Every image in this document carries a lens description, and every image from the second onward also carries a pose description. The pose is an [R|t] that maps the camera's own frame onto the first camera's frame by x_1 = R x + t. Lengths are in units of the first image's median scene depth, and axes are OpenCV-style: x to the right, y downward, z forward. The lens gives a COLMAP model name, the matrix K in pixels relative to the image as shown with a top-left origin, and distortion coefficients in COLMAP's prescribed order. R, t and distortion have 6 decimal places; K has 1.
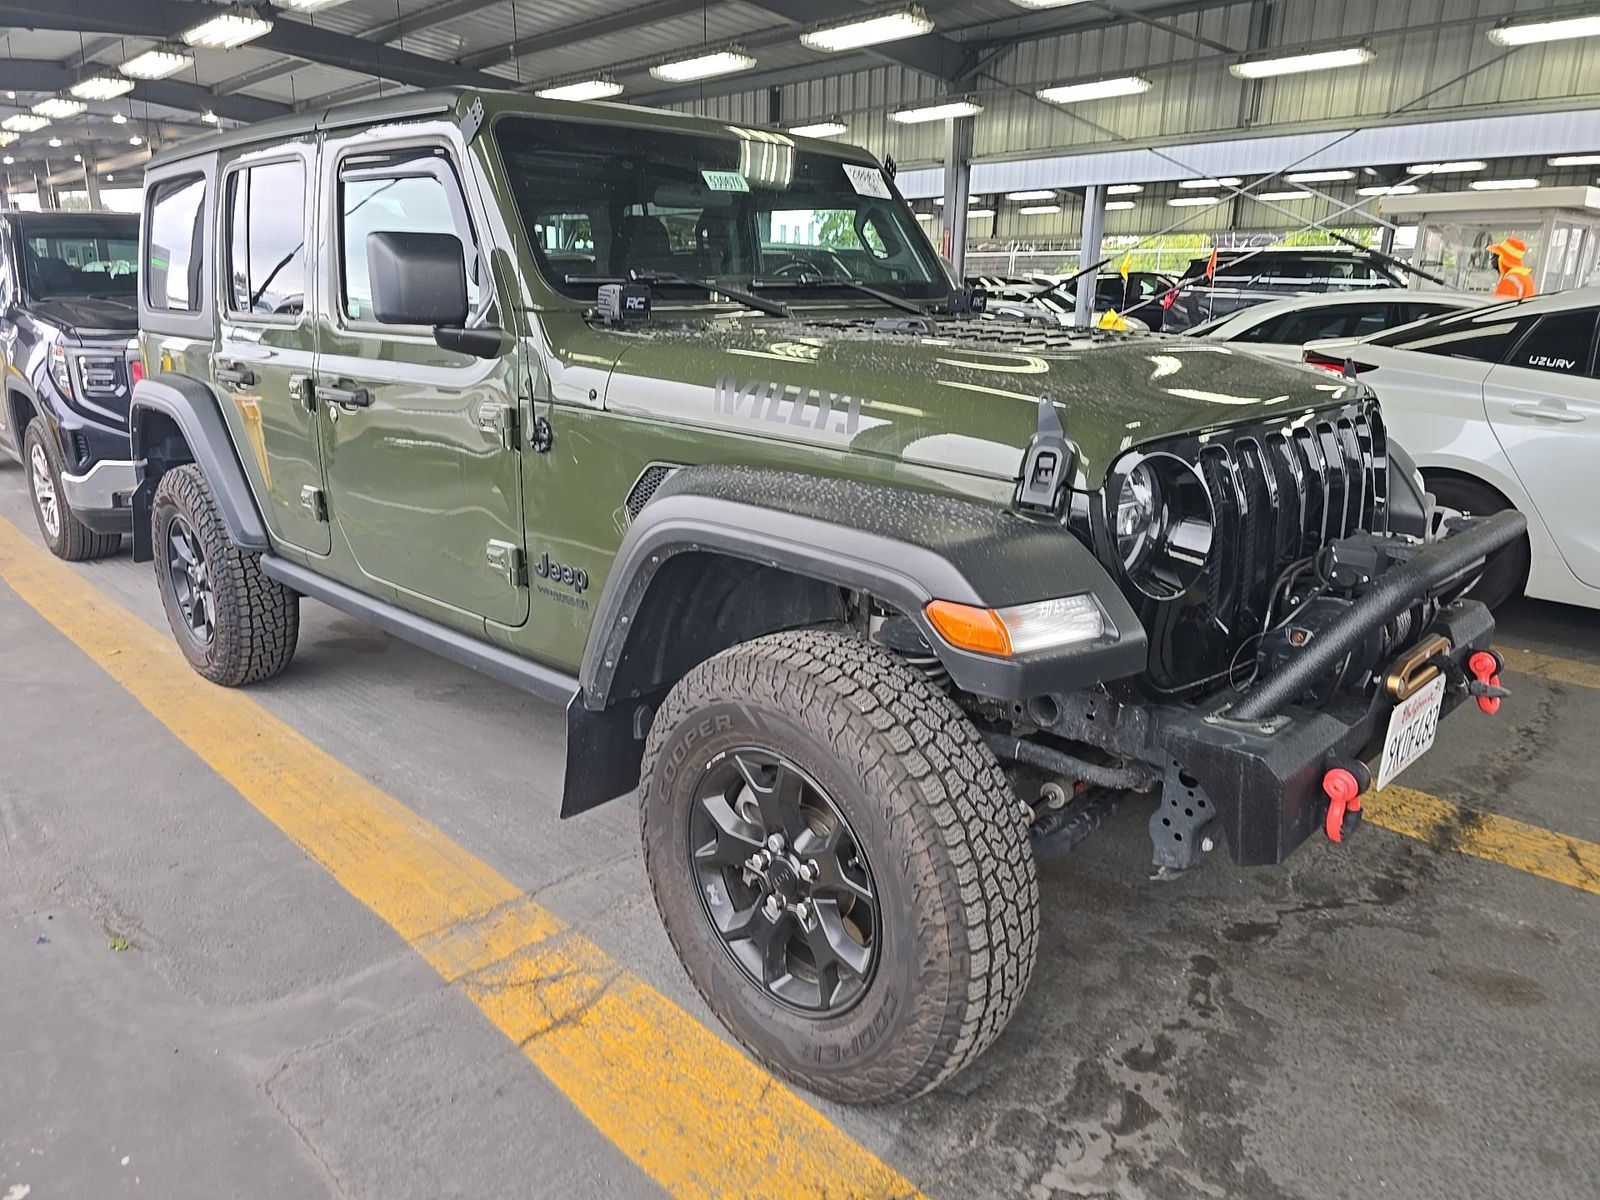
lens RADIAL K [[1080.6, 0, 802.9], [0, 1080.6, 593.5], [0, 0, 1]] dist [0.038570, -0.028495]
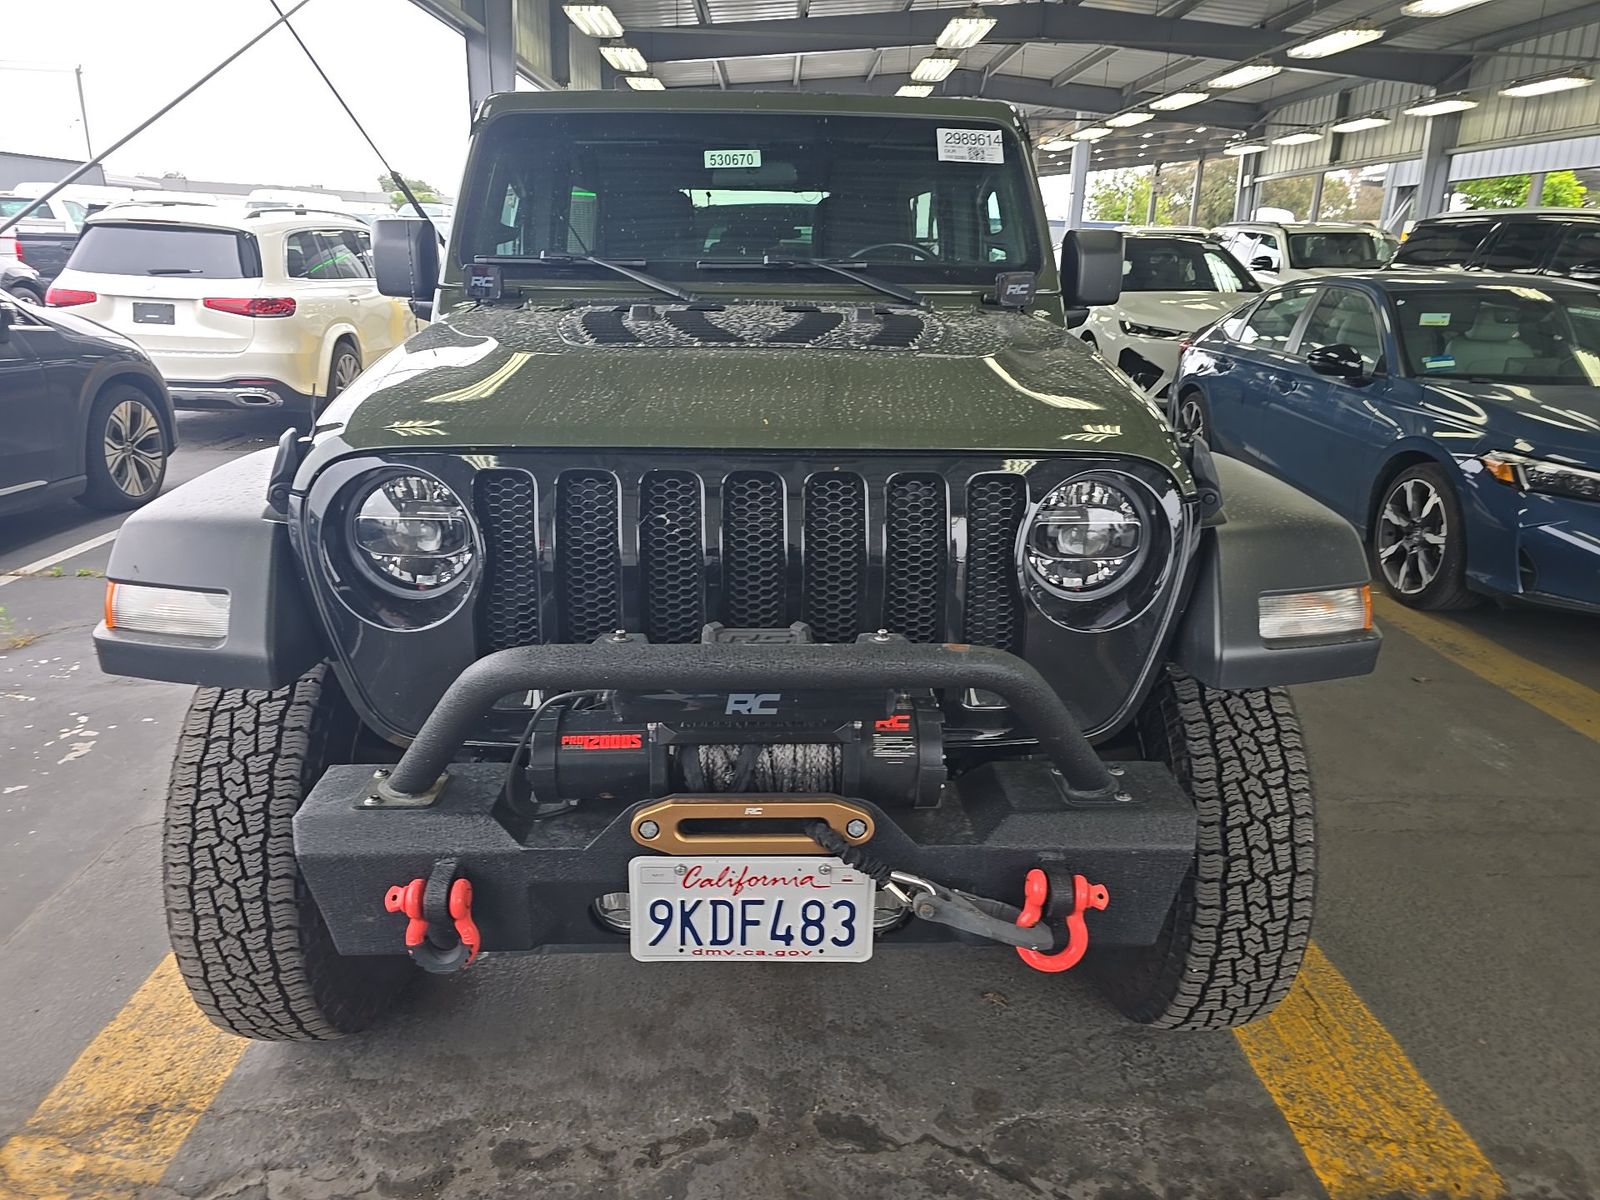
lens RADIAL K [[1080.6, 0, 805.8], [0, 1080.6, 605.2], [0, 0, 1]] dist [0.038570, -0.028495]
pose [[0.728020, 0.211996, -0.651954, 0.838927], [-0.193403, 0.975870, 0.101356, -0.123645], [0.657710, 0.052301, 0.751453, 0.406604]]
